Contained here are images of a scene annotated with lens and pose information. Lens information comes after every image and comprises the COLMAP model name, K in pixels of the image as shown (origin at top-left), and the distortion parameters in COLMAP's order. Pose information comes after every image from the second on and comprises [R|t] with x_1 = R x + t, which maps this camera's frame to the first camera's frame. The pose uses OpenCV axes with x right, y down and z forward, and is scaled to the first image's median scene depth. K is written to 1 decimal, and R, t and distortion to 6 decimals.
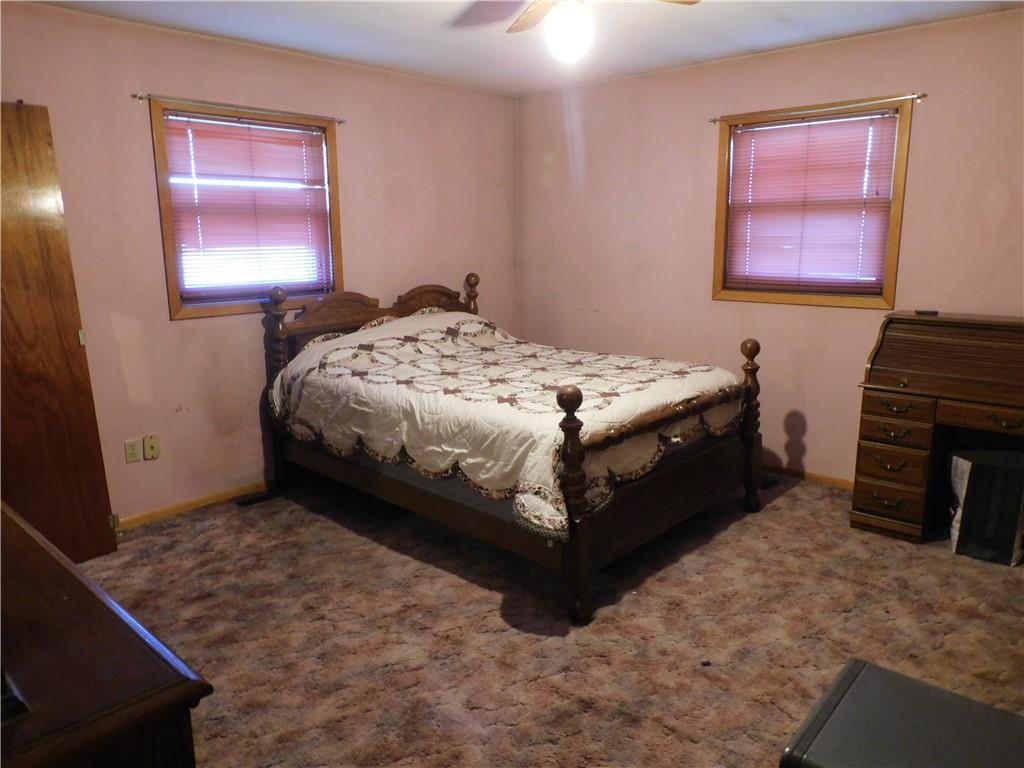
lens RADIAL K [[728.8, 0, 512.0], [0, 728.8, 384.0], [0, 0, 1]] dist [0.001040, -0.002294]
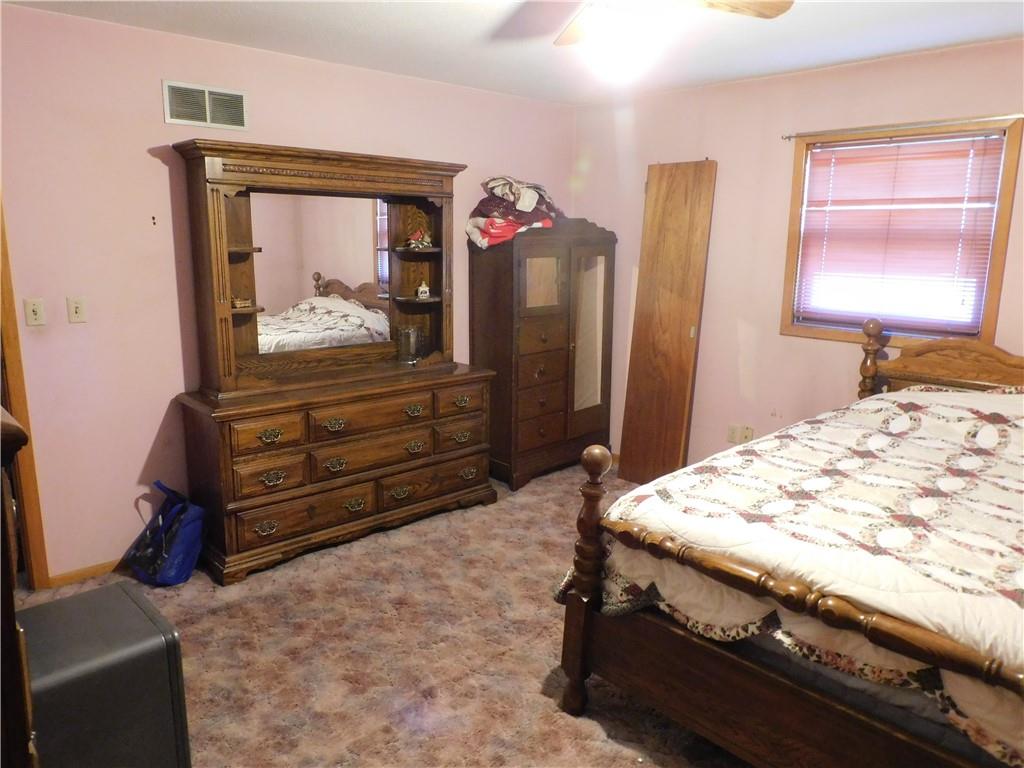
lens RADIAL K [[728.8, 0, 512.0], [0, 728.8, 384.0], [0, 0, 1]] dist [0.001040, -0.002294]
pose [[-0.088274, 0.203785, -0.975028, 0.795218], [-0.210016, 0.953038, 0.218203, -0.204809], [0.973705, 0.224033, -0.041330, 0.788695]]
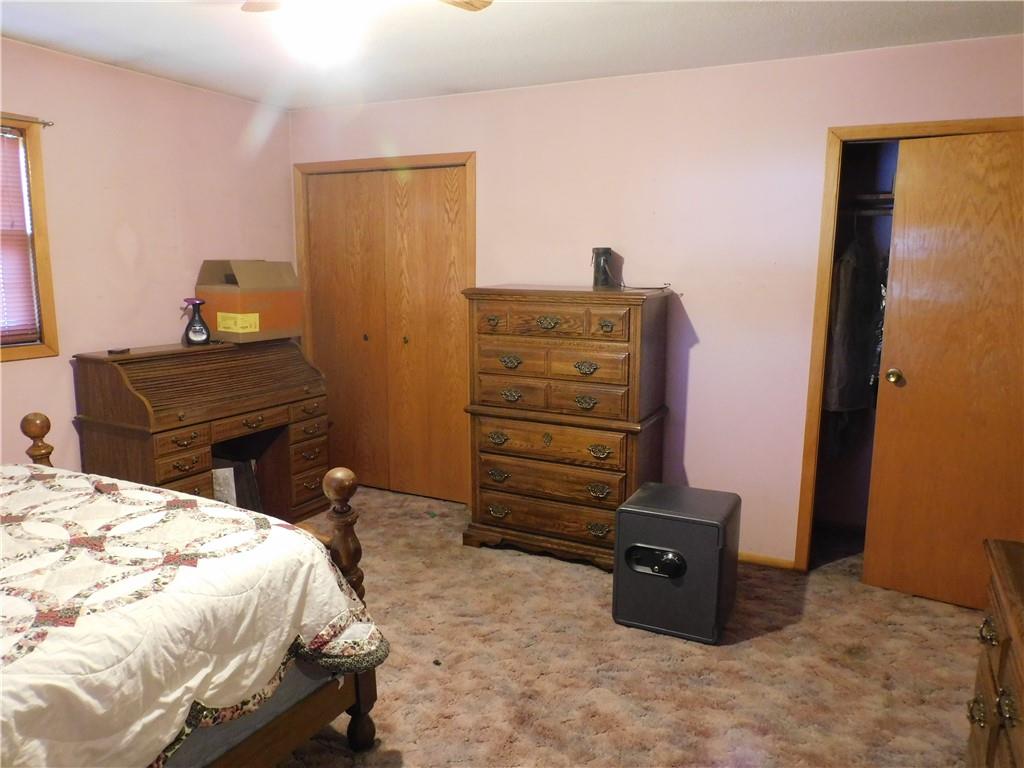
lens RADIAL K [[728.8, 0, 512.0], [0, 728.8, 384.0], [0, 0, 1]] dist [0.001040, -0.002294]
pose [[-0.265880, -0.148748, 0.952461, -0.605002], [0.185708, 0.961614, 0.202018, -0.180157], [-0.945950, 0.230592, -0.228050, 0.841986]]
